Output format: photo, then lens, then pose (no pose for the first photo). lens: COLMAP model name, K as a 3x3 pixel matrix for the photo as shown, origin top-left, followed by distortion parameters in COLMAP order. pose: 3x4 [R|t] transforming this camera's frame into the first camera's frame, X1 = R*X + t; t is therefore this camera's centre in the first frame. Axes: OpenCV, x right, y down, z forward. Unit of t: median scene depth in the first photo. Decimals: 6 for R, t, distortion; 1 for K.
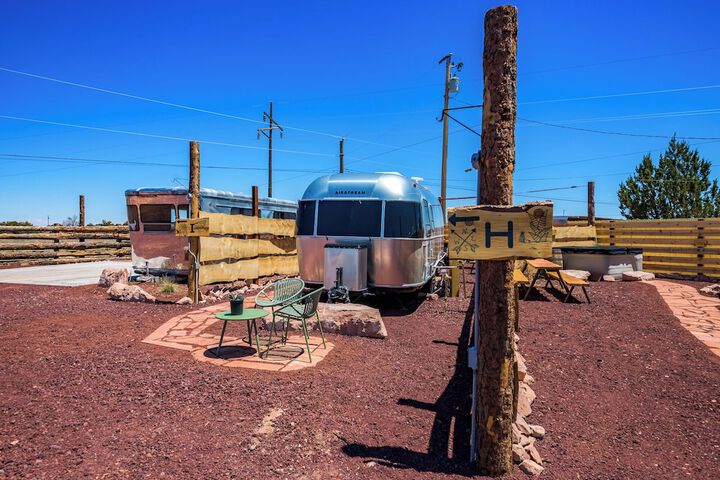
lens RADIAL K [[433.6, 0, 360.0], [0, 433.6, 240.0], [0, 0, 1]] dist [0.003064, -0.002323]
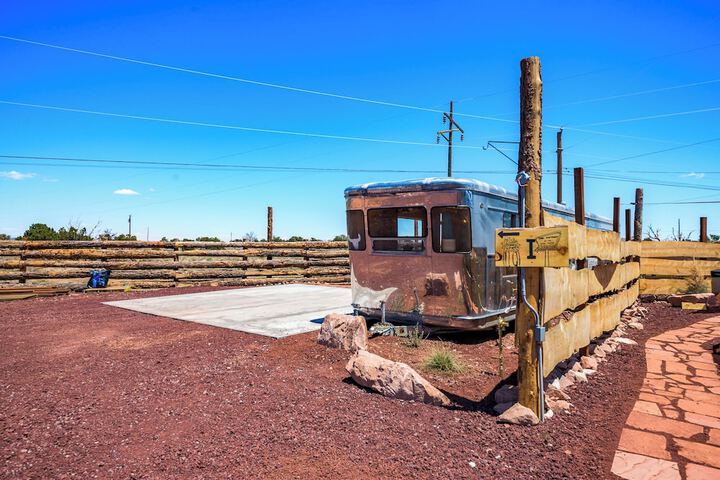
lens RADIAL K [[433.6, 0, 360.0], [0, 433.6, 240.0], [0, 0, 1]] dist [0.003064, -0.002323]
pose [[0.945271, 0.000631, -0.326286, -0.201461], [-0.012090, 0.999379, -0.033093, -0.009557], [0.326063, 0.035226, 0.944692, 0.255819]]
